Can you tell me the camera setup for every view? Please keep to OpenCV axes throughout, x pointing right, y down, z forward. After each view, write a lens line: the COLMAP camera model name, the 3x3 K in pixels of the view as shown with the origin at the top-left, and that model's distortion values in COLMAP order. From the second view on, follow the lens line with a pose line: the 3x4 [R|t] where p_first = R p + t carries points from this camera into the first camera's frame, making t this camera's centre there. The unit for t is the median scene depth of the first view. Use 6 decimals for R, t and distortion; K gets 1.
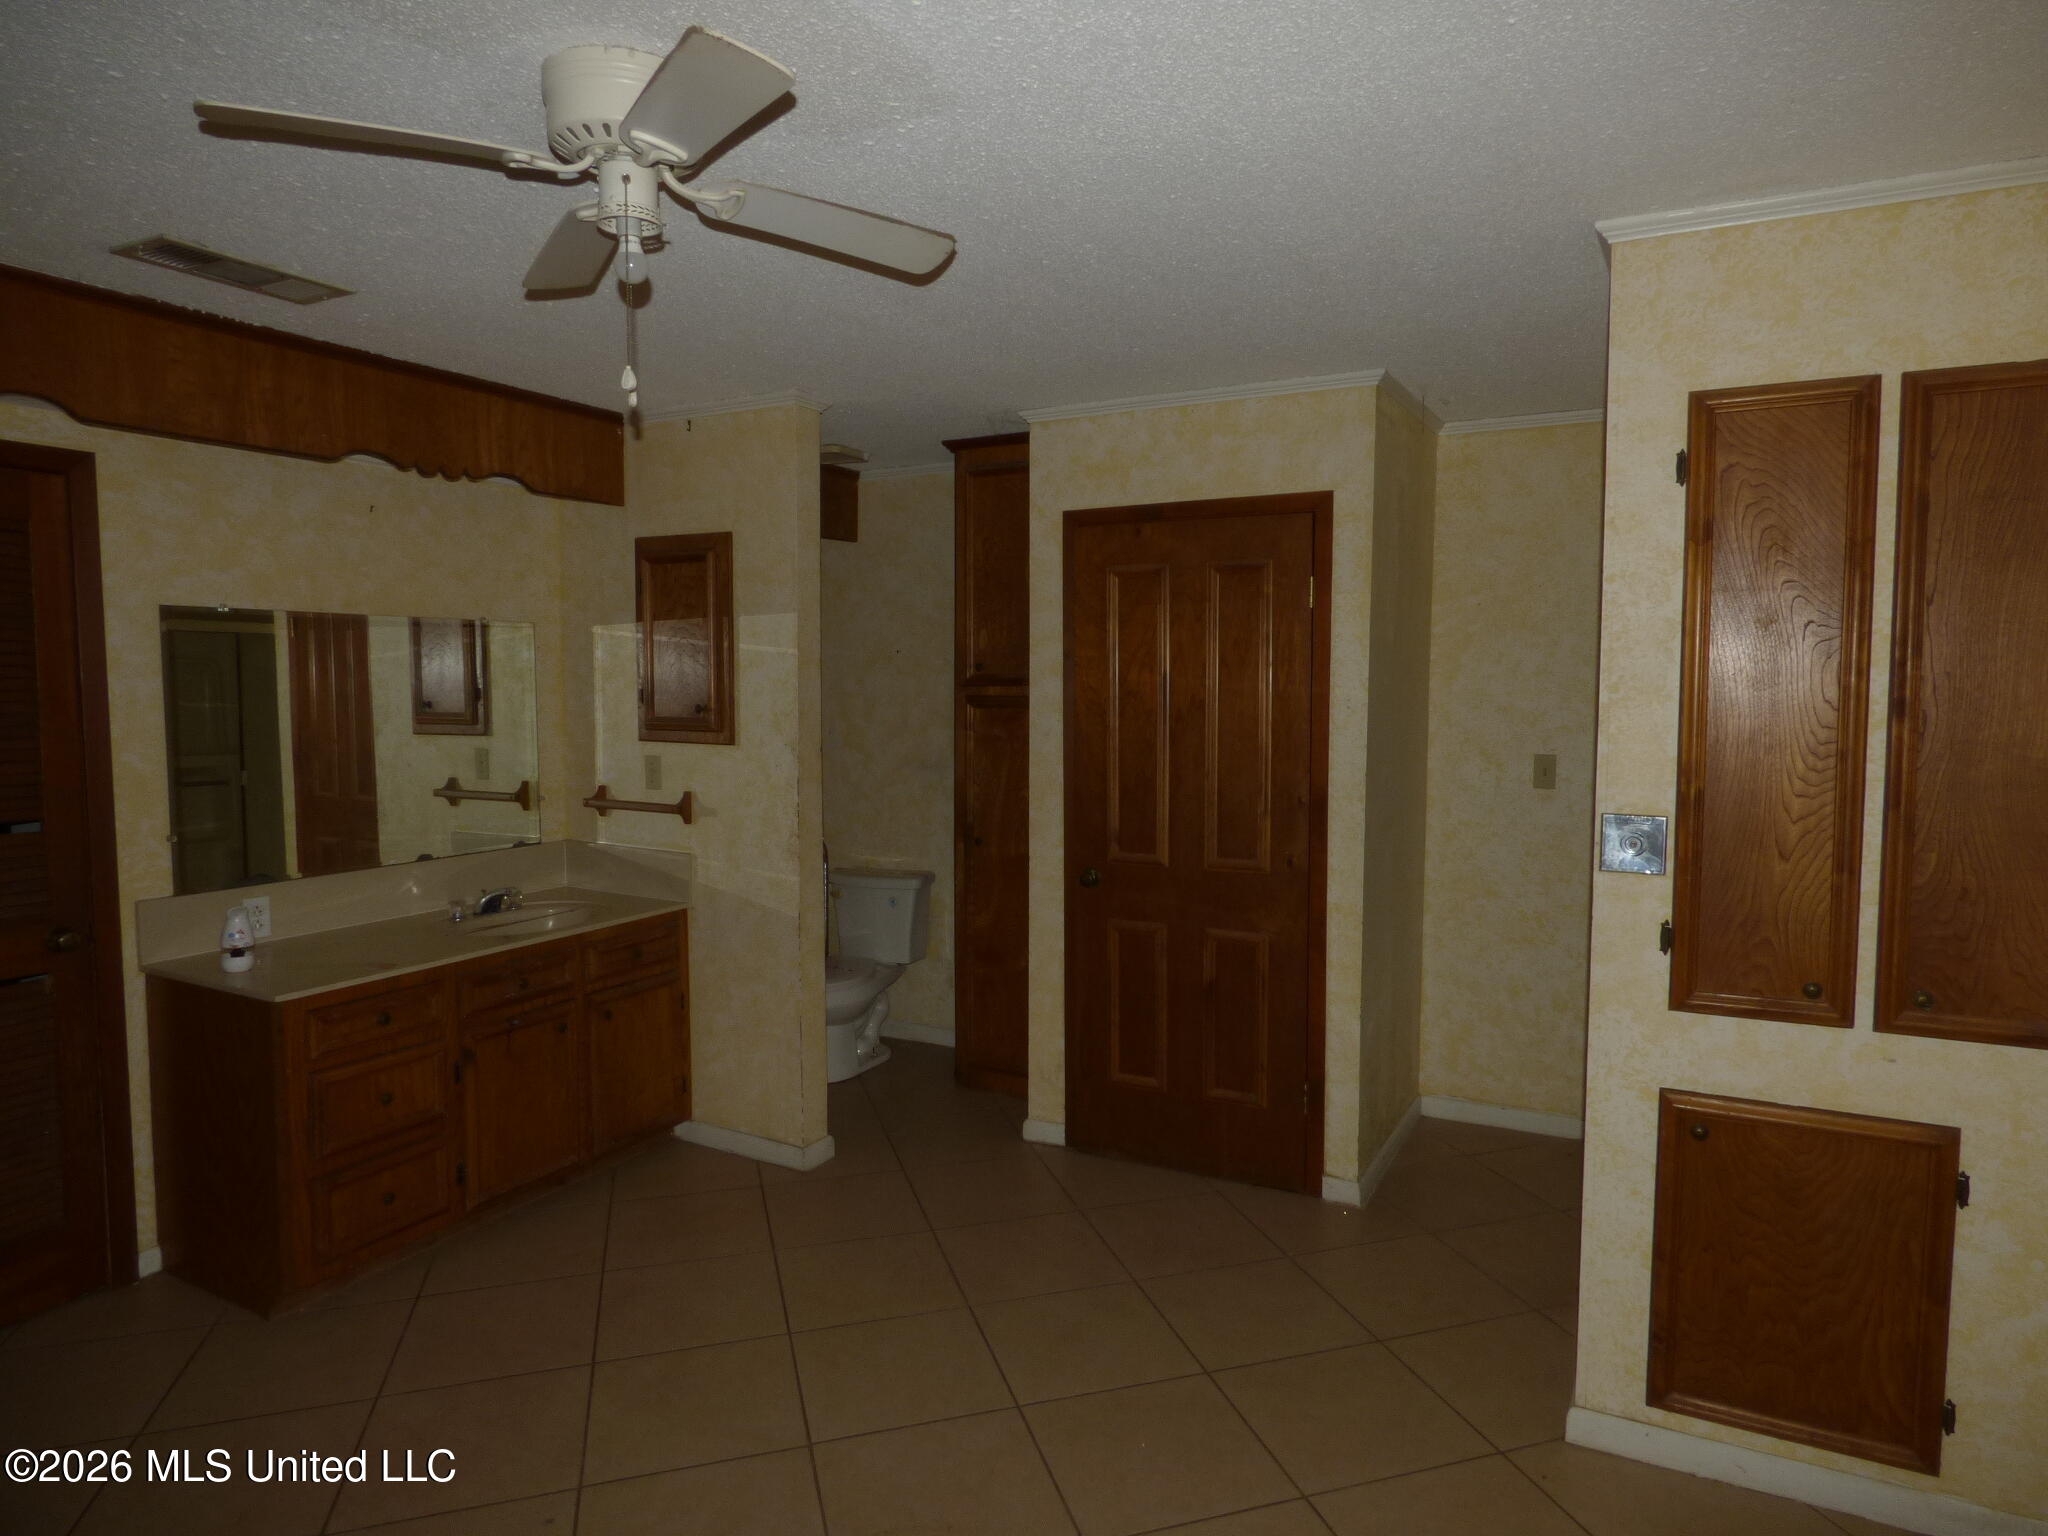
lens RADIAL K [[1204.0, 0, 1024.0], [0, 1204.0, 768.0], [0, 0, 1]] dist [-0.026789, 0.001657]
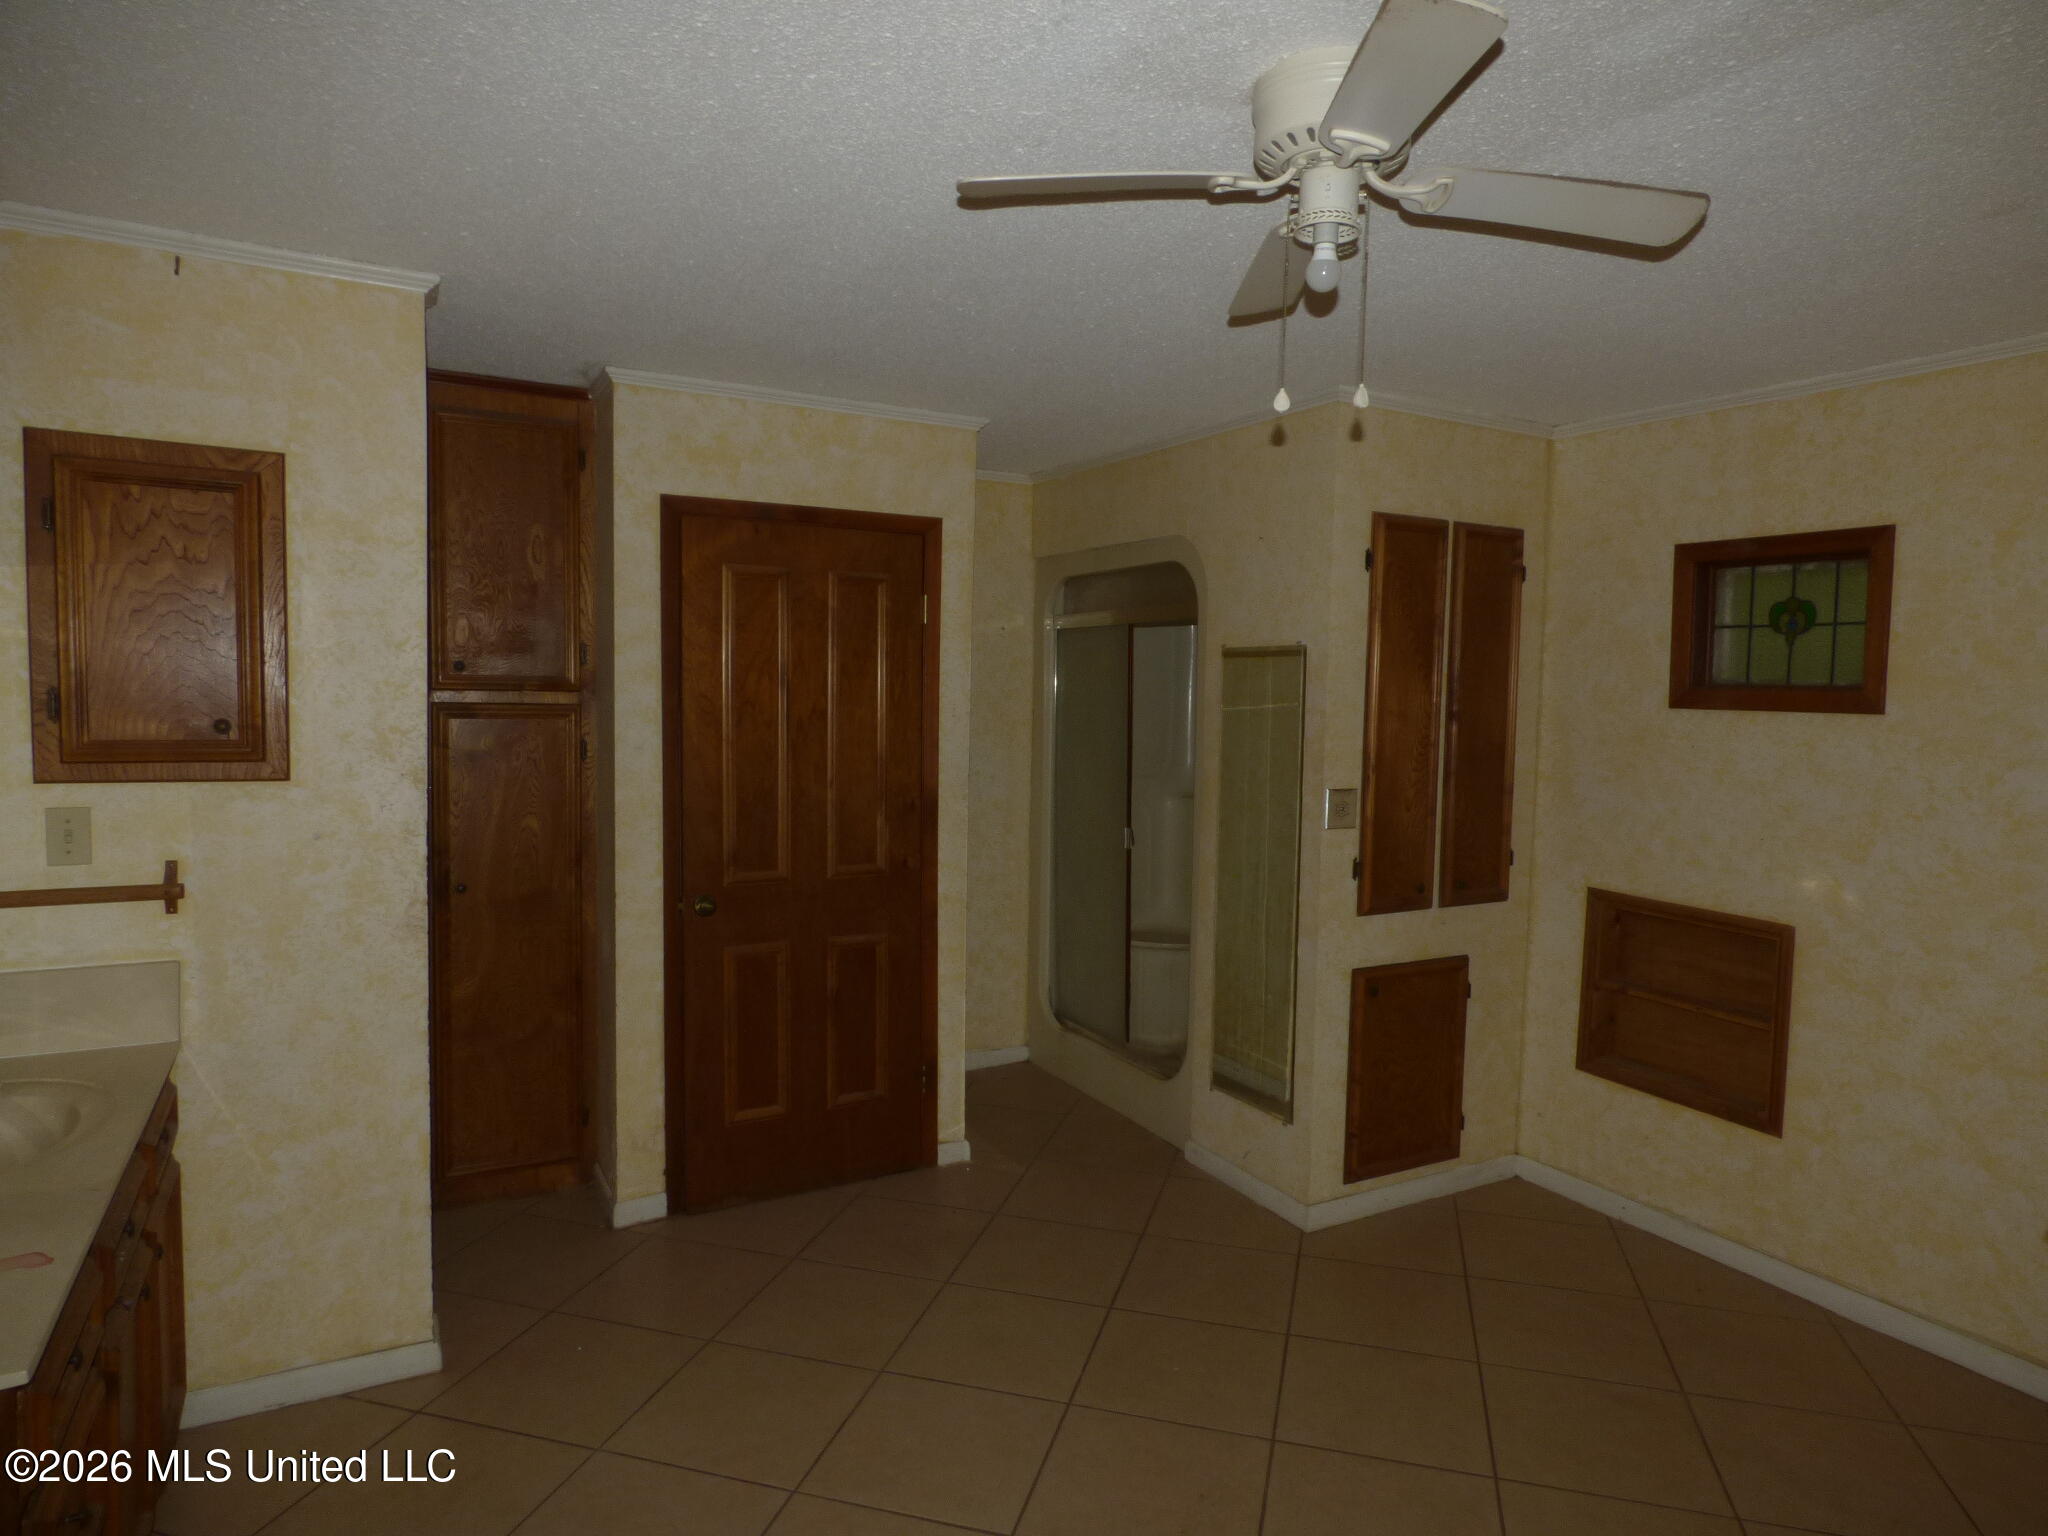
lens RADIAL K [[1233.6, 0, 1024.0], [0, 1233.6, 768.0], [0, 0, 1]] dist [0.004208, 0.002173]
pose [[0.540948, -0.045880, 0.839804, -0.615996], [0.042081, 0.998737, 0.027457, -0.029011], [-0.840002, 0.020487, 0.542196, 0.307487]]
